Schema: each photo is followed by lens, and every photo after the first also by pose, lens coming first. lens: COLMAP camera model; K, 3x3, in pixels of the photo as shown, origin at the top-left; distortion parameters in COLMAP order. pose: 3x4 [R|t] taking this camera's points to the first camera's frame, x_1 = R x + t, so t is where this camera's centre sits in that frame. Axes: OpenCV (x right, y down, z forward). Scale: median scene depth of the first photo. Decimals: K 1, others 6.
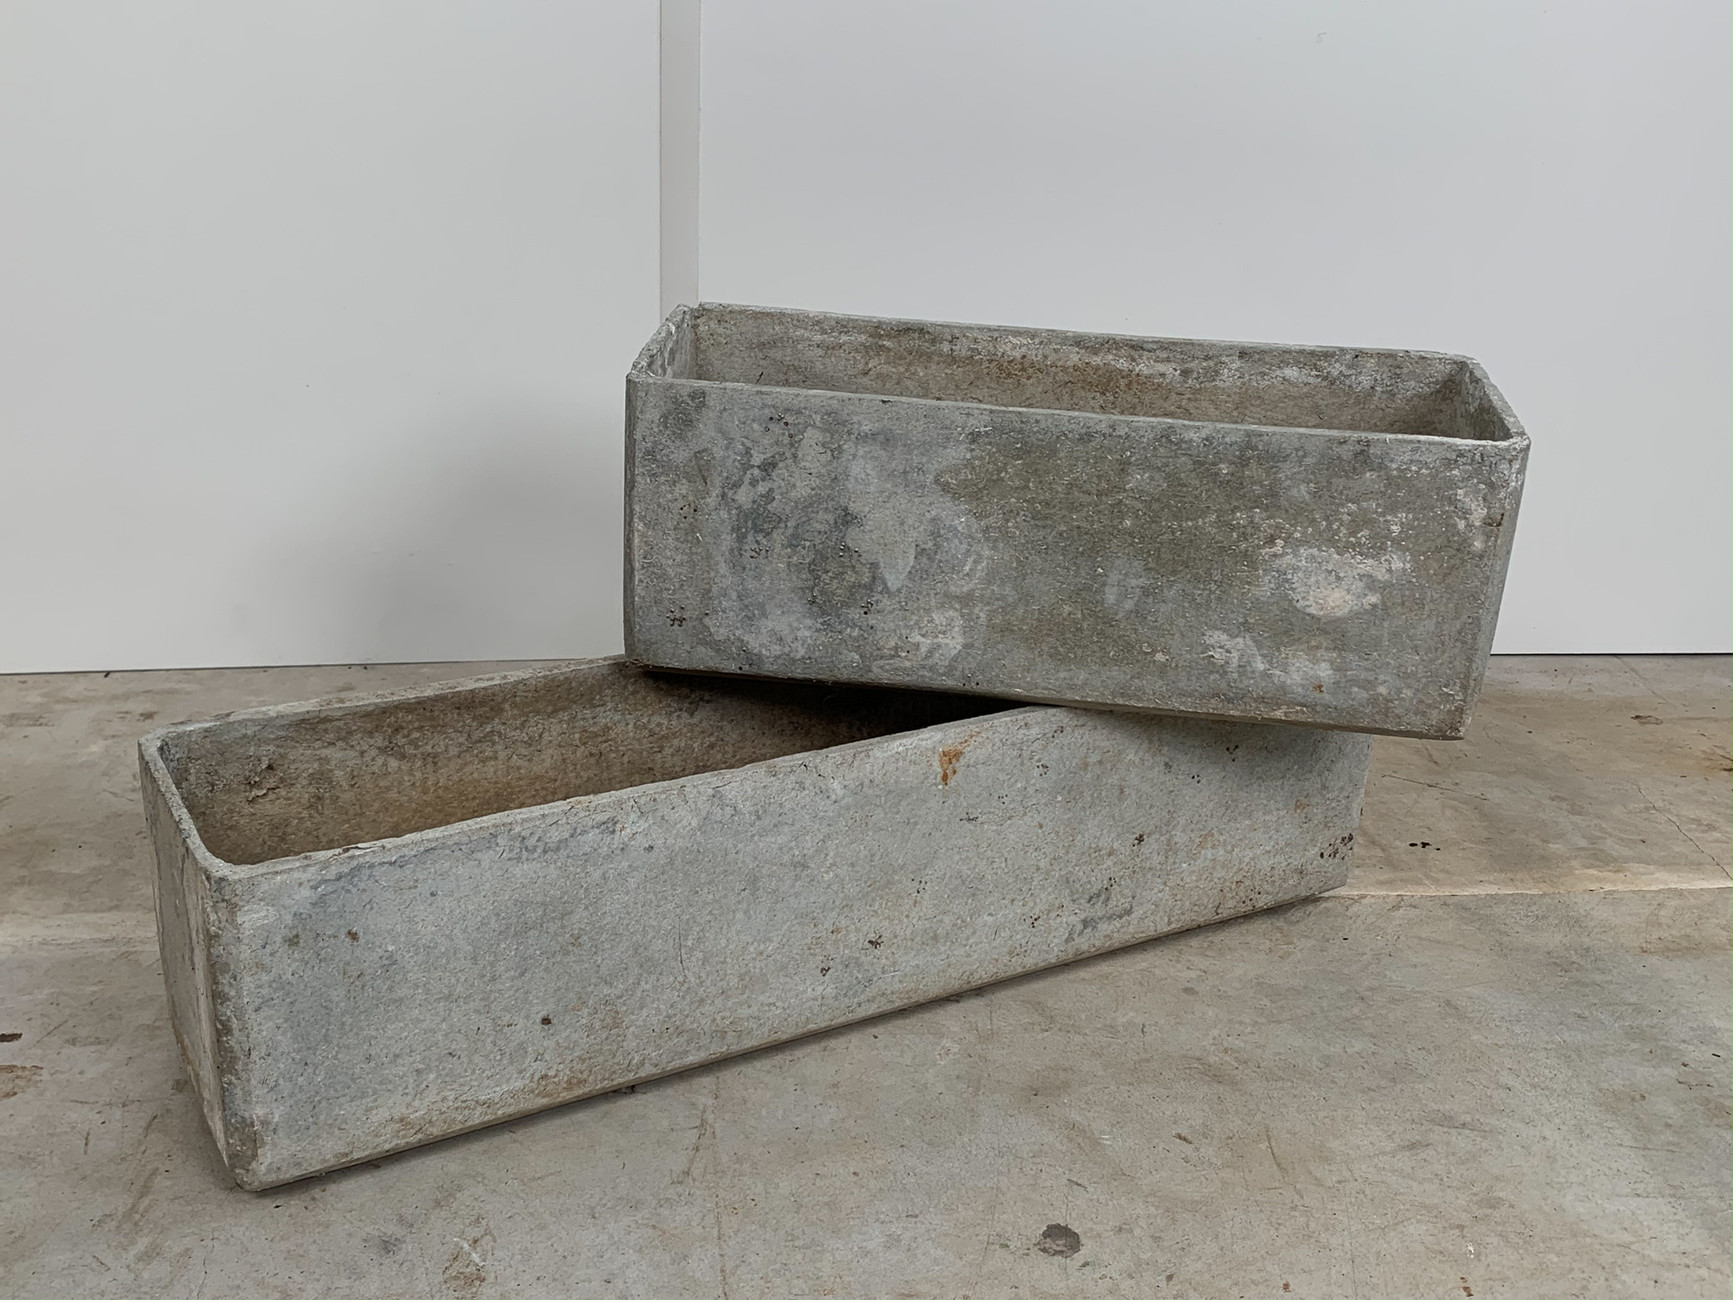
lens RADIAL K [[1882.1, 0, 897.0], [0, 1882.1, 561.6], [0, 0, 1]] dist [0.002428, 0.000000]
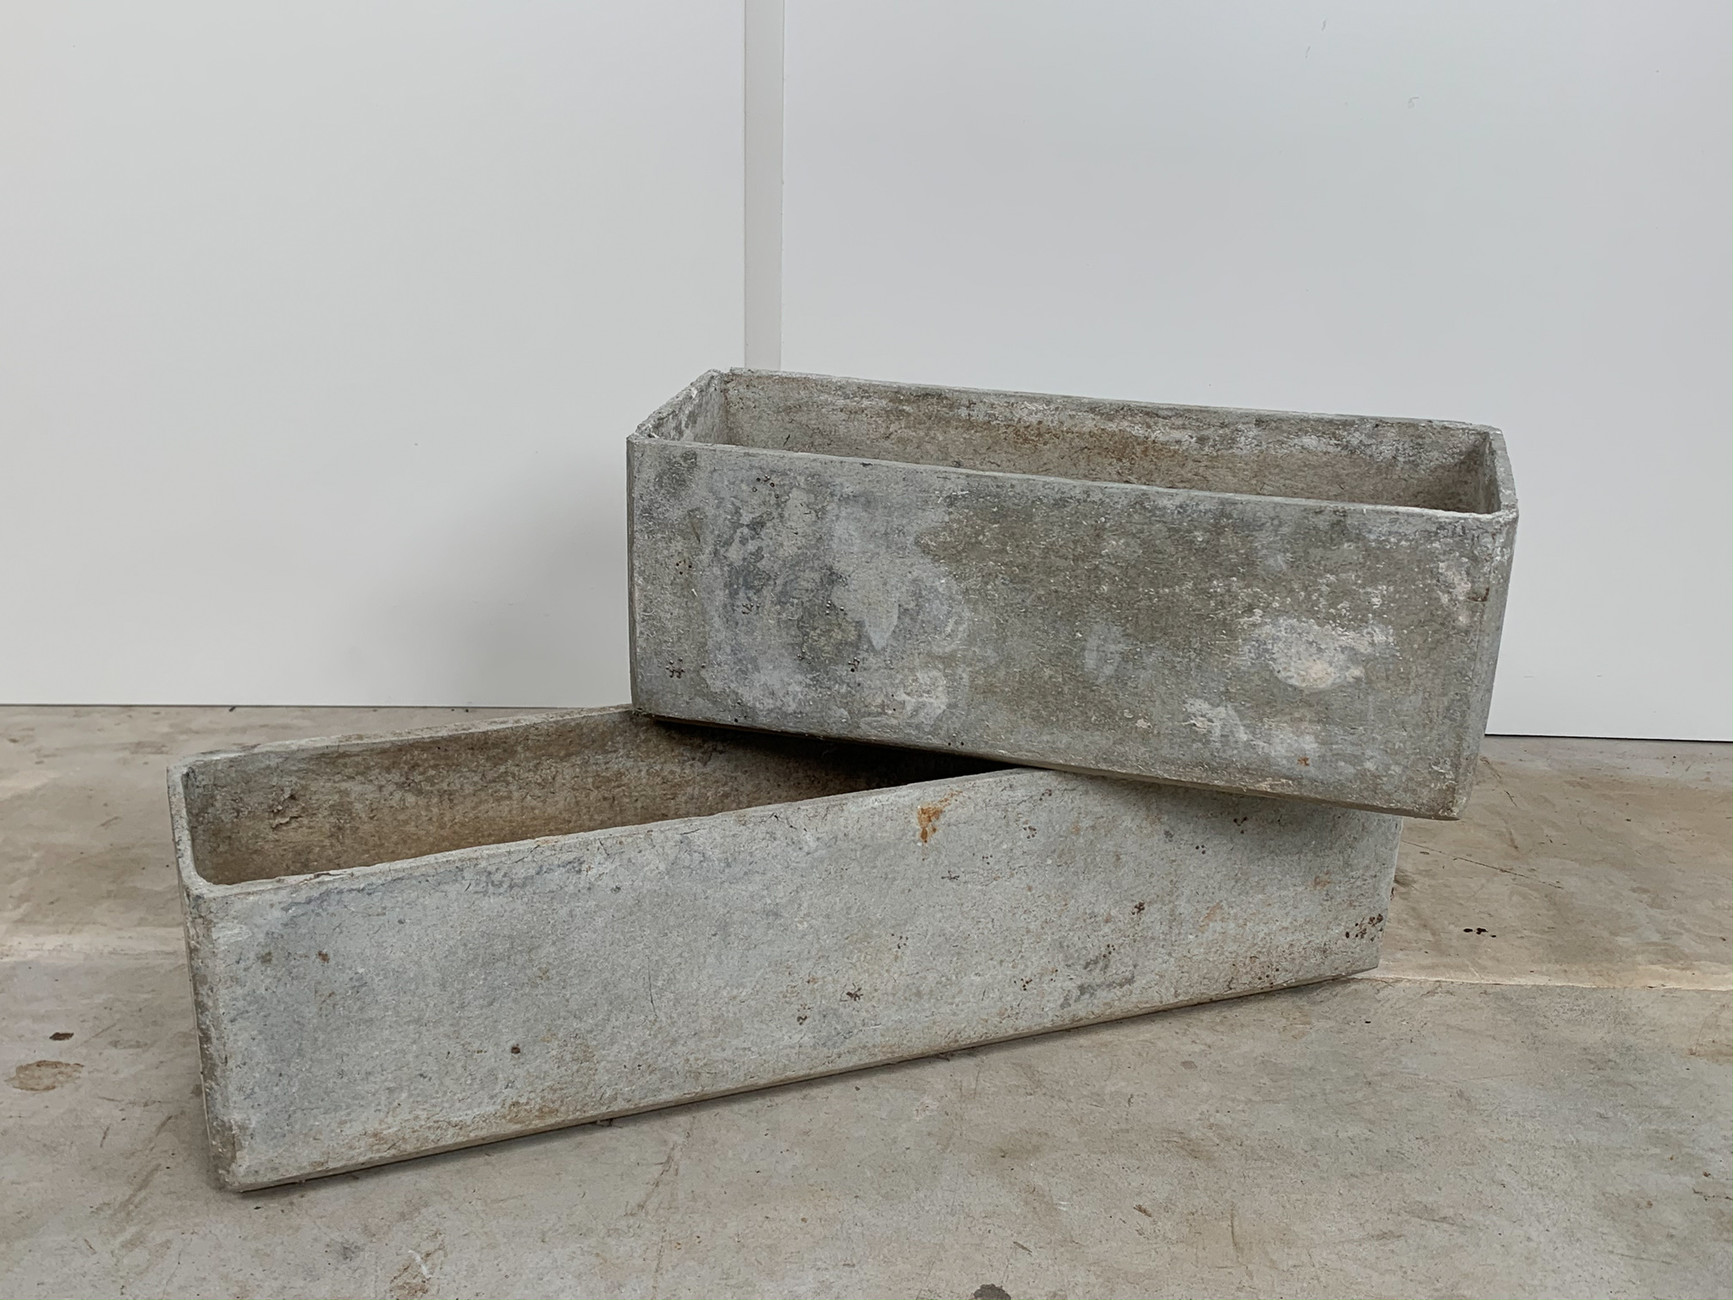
lens RADIAL K [[1882.1, 0, 873.4], [0, 1882.1, 575.3], [0, 0, 1]] dist [0.002428, 0.000000]
pose [[0.987644, 0.023053, -0.155012, 0.154597], [-0.027235, 0.999319, -0.024906, 0.000781], [0.154332, 0.028820, 0.987599, -0.010316]]
